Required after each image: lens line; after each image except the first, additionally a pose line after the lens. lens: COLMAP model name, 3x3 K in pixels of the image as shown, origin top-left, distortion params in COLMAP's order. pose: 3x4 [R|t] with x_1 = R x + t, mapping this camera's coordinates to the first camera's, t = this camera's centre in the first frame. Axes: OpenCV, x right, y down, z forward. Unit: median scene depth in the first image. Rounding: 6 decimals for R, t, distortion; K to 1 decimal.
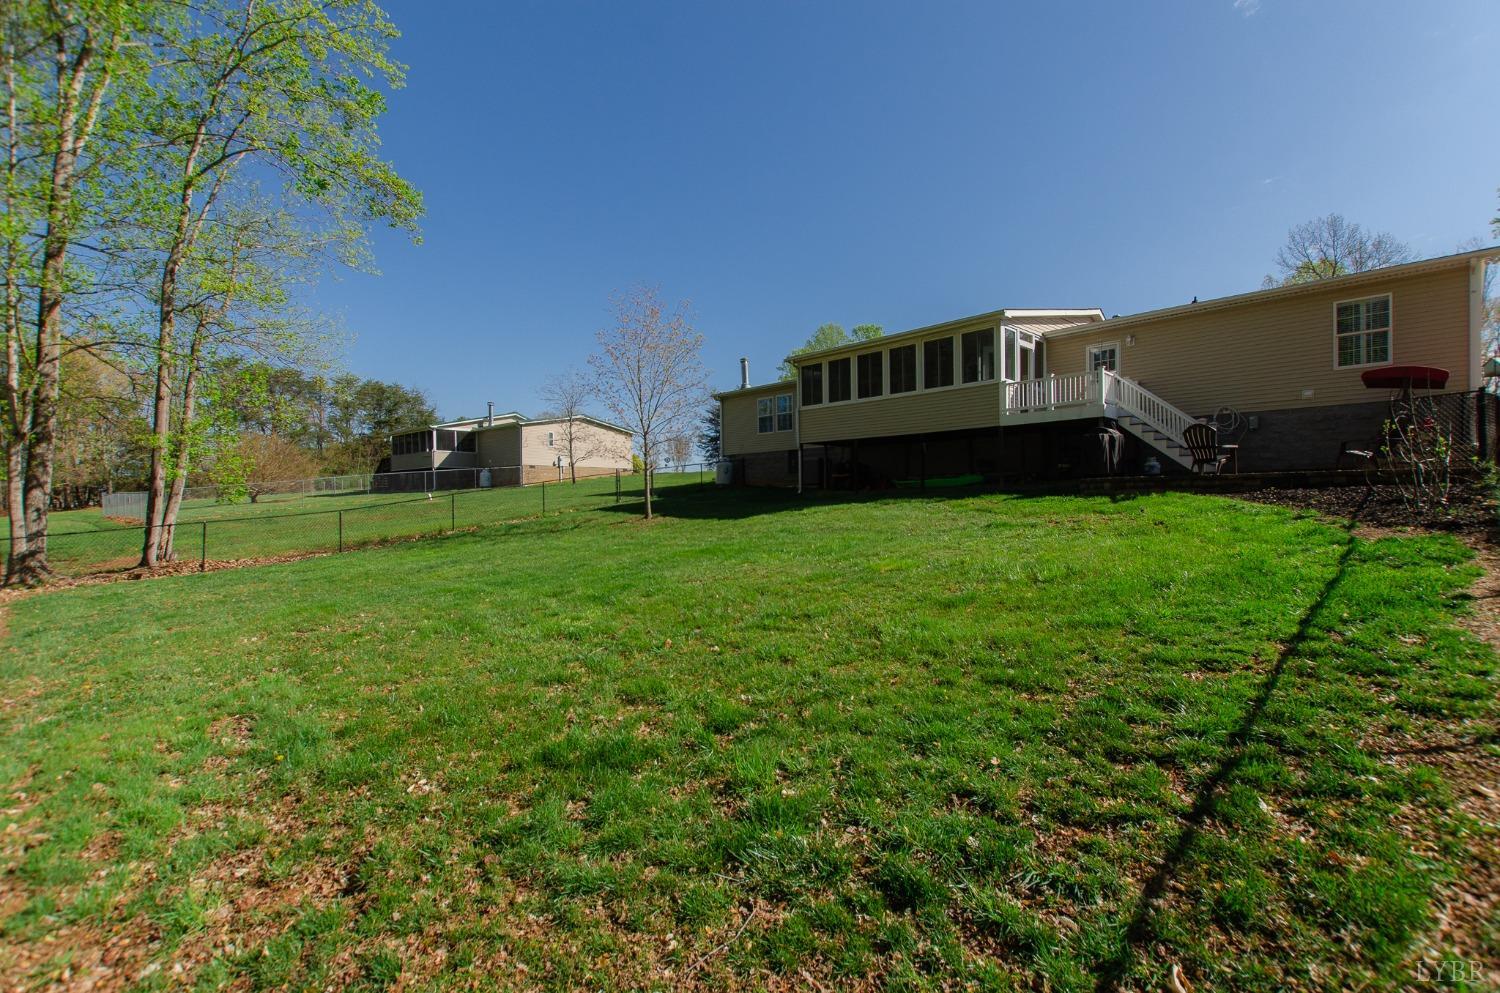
lens RADIAL K [[644.9, 0, 750.0], [0, 644.9, 496.5], [0, 0, 1]] dist [0.004136, 0.000249]
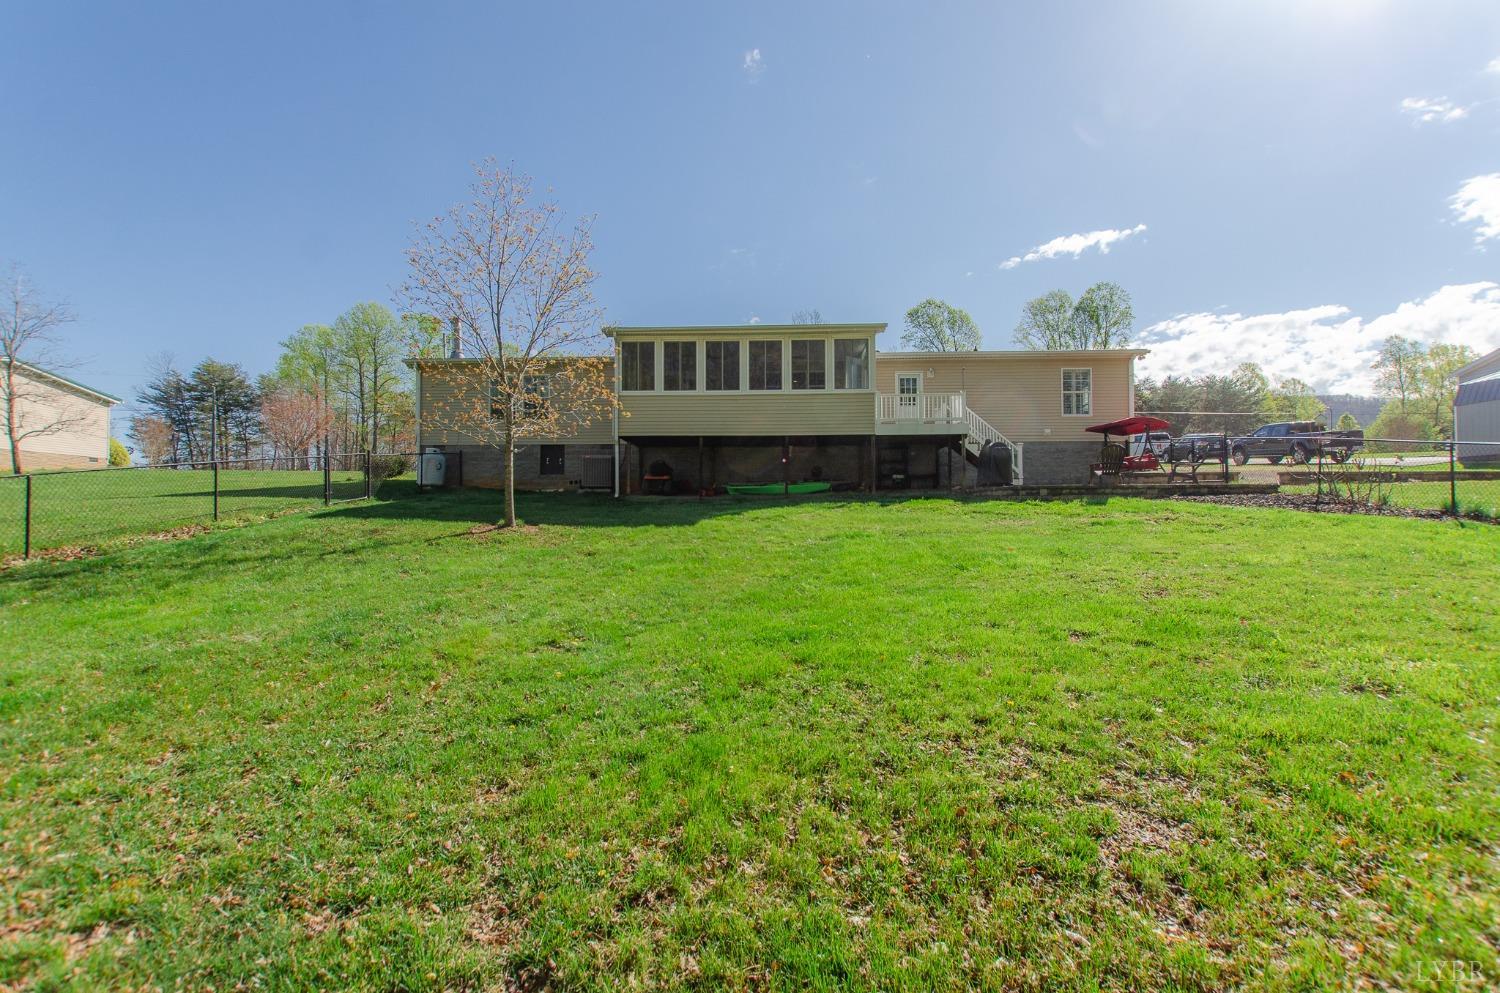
lens RADIAL K [[644.9, 0, 750.0], [0, 644.9, 496.5], [0, 0, 1]] dist [0.004136, 0.000249]
pose [[0.737833, 0.028789, 0.674369, -0.397841], [-0.010135, 0.999450, -0.031578, 0.020713], [-0.674907, 0.016464, 0.737719, 0.335440]]
